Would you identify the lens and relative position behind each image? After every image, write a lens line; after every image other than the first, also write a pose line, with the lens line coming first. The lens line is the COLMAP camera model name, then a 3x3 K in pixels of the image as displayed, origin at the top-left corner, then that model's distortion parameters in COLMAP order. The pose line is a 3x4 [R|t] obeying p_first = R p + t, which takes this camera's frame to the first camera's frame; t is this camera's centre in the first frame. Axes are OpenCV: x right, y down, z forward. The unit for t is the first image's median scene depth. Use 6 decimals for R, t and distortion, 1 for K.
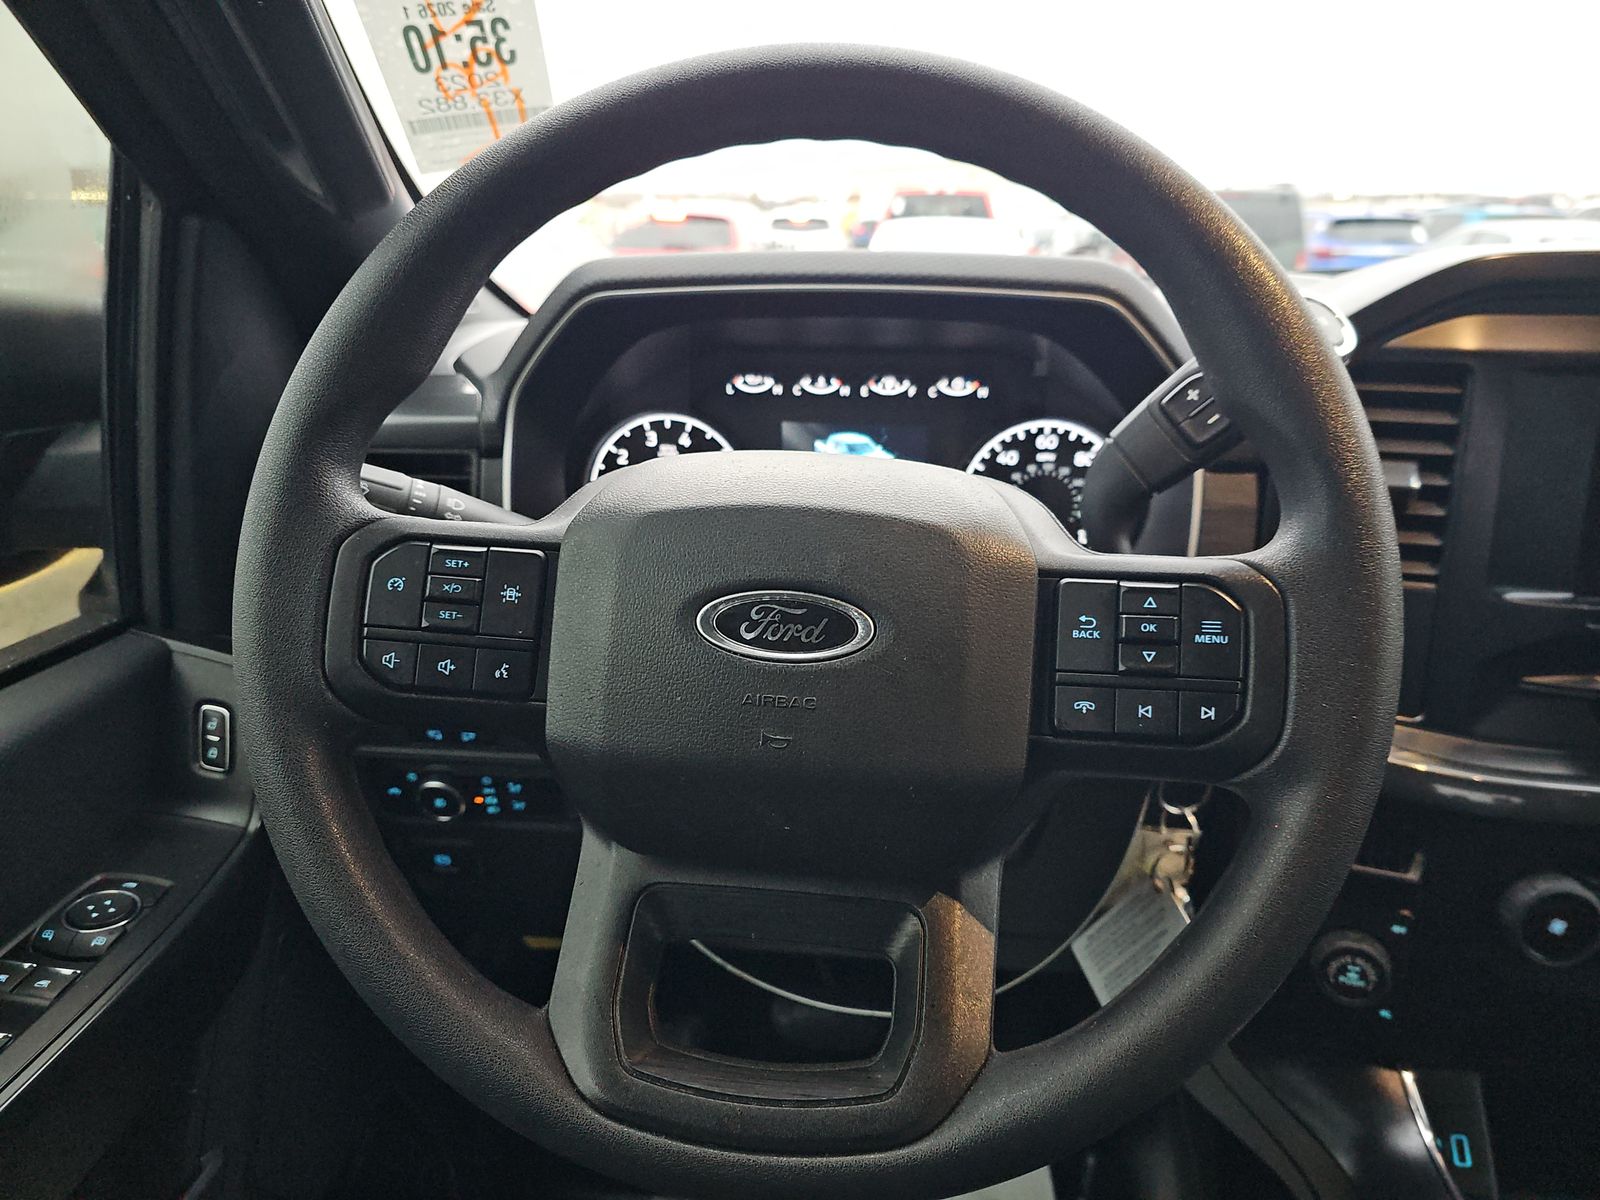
lens RADIAL K [[1077.0, 0, 839.7], [0, 1077.0, 623.7], [0, 0, 1]] dist [0.060753, -0.077315]
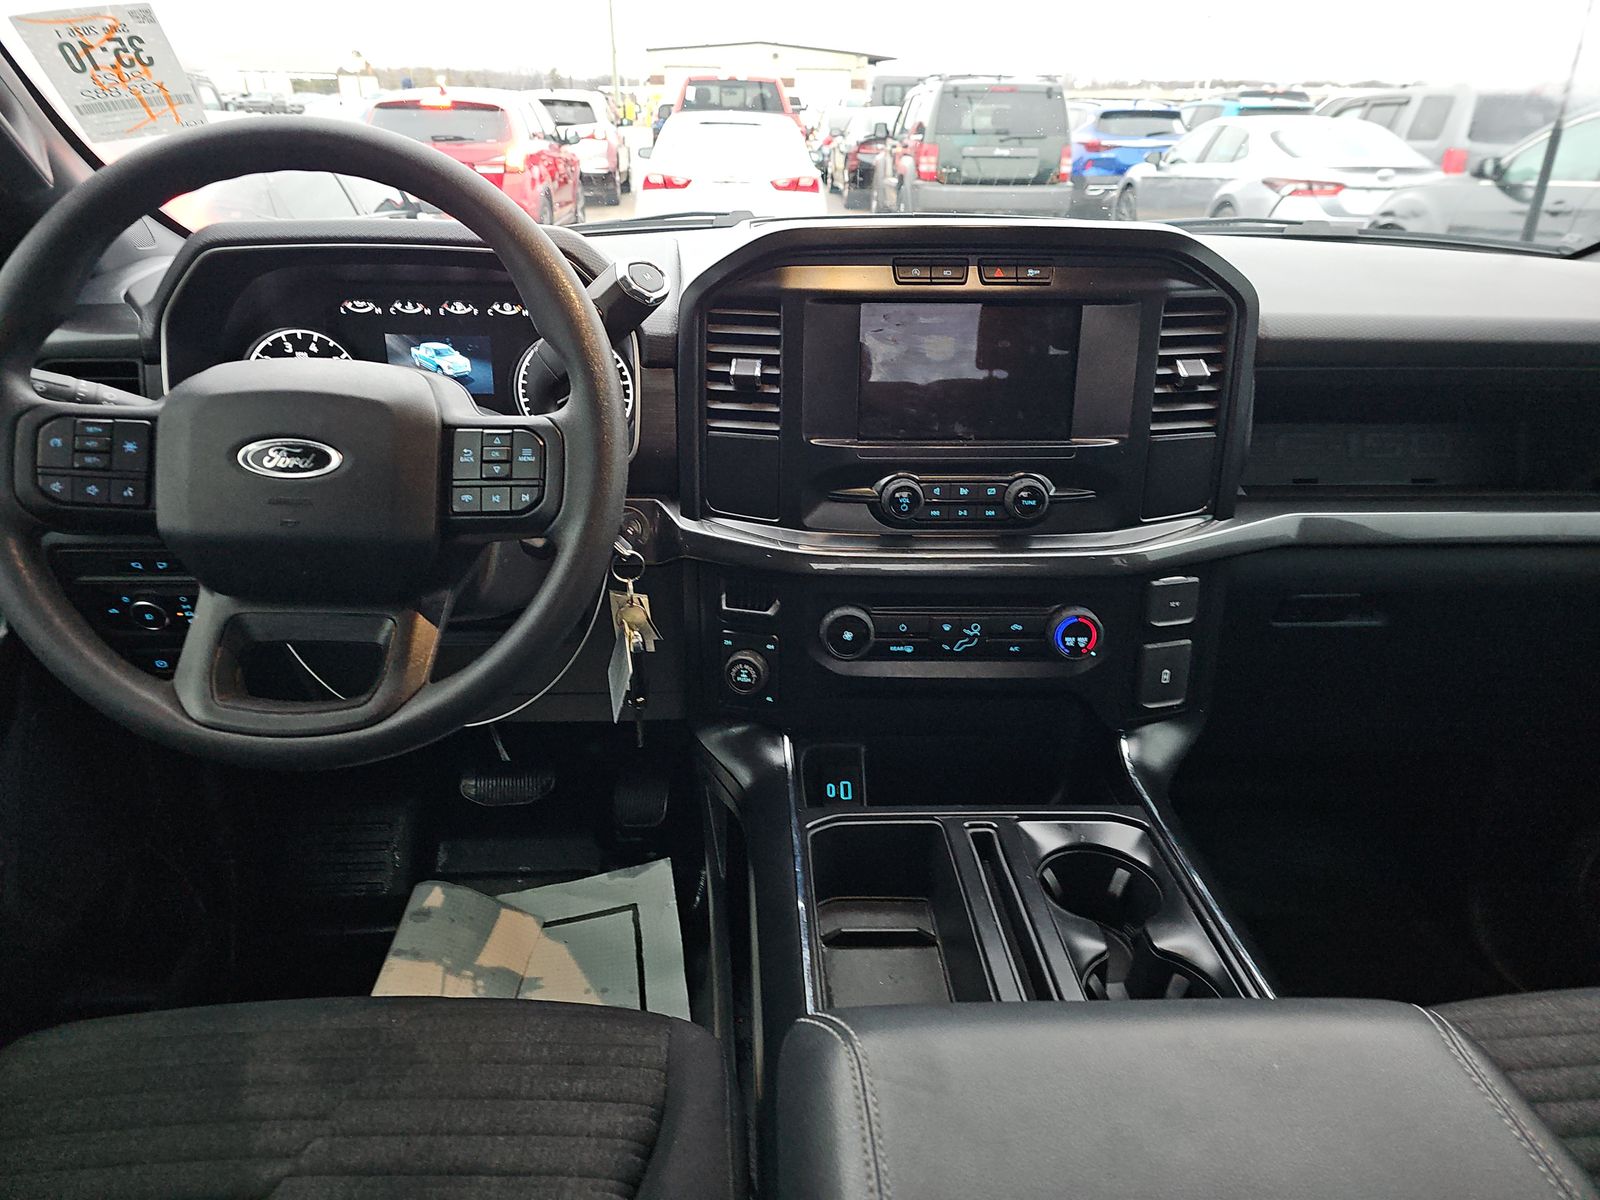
lens RADIAL K [[1059.1, 0, 809.4], [0, 1059.1, 605.4], [0, 0, 1]] dist [0.073840, -0.053398]
pose [[0.991066, -0.049428, 0.123872, 0.336796], [0.038970, 0.995578, 0.085475, 0.074183], [-0.127549, -0.079885, 0.988610, -0.532604]]
